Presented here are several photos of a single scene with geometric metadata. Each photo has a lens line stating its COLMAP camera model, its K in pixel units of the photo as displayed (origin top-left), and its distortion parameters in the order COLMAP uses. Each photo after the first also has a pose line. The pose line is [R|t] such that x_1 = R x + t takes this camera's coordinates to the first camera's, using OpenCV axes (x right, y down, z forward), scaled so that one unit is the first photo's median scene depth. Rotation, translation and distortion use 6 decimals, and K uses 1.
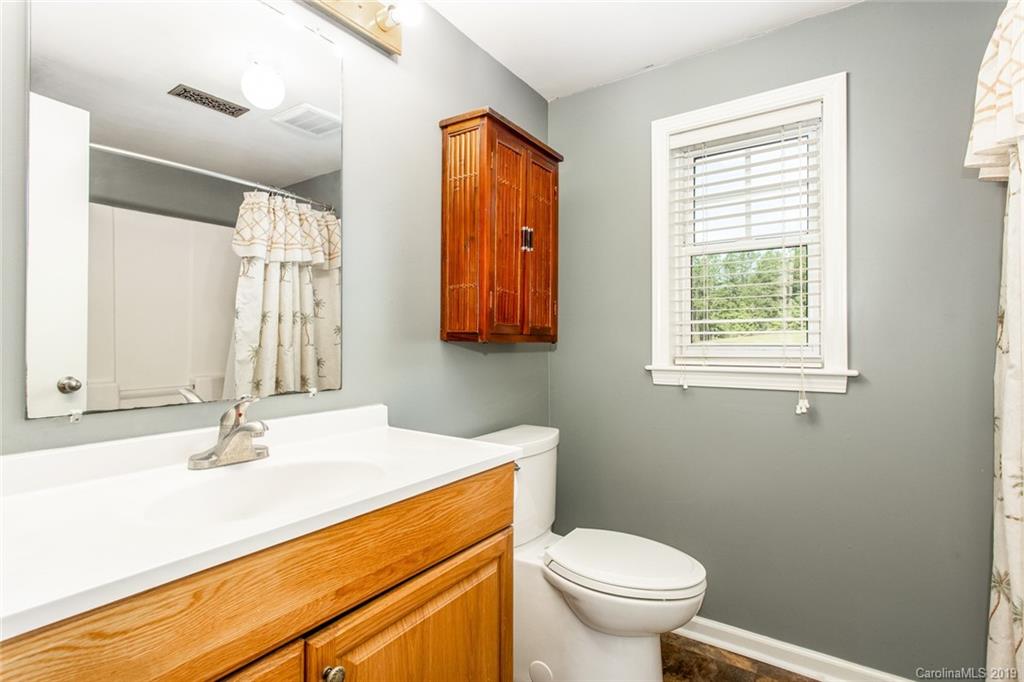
lens RADIAL K [[495.3, 0, 510.9], [0, 495.3, 333.2], [0, 0, 1]] dist [0.002663, 0.000734]
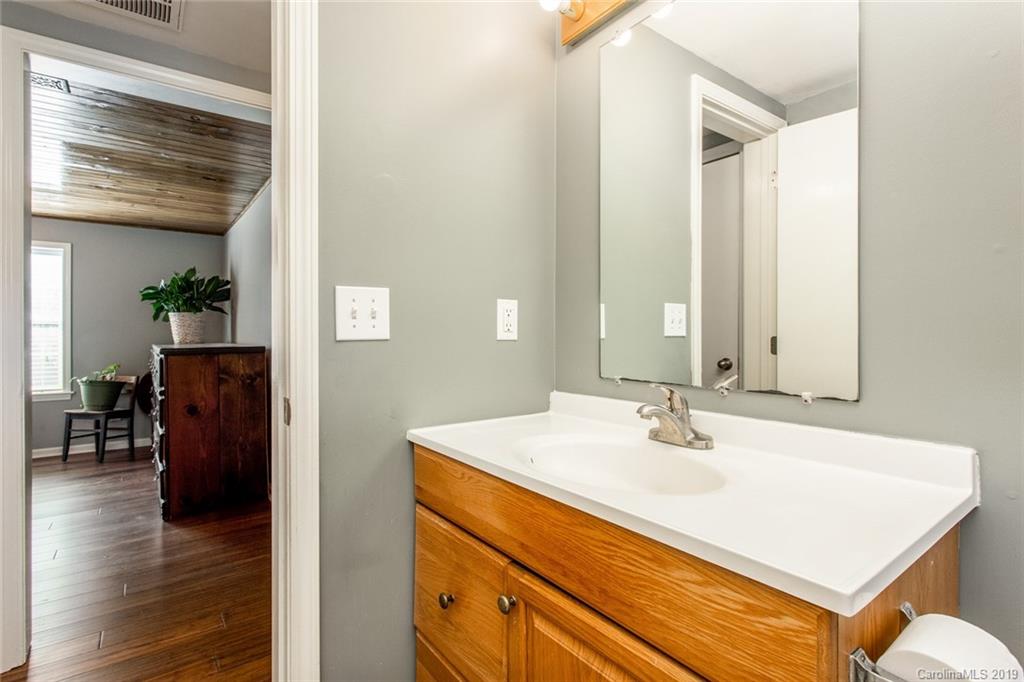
lens RADIAL K [[495.3, 0, 510.9], [0, 495.3, 333.2], [0, 0, 1]] dist [0.002663, 0.000734]
pose [[-0.319542, 0.005419, -0.947557, 0.685154], [0.017406, 0.999848, -0.000152, 0.020602], [0.947412, -0.016542, -0.319588, 1.216743]]
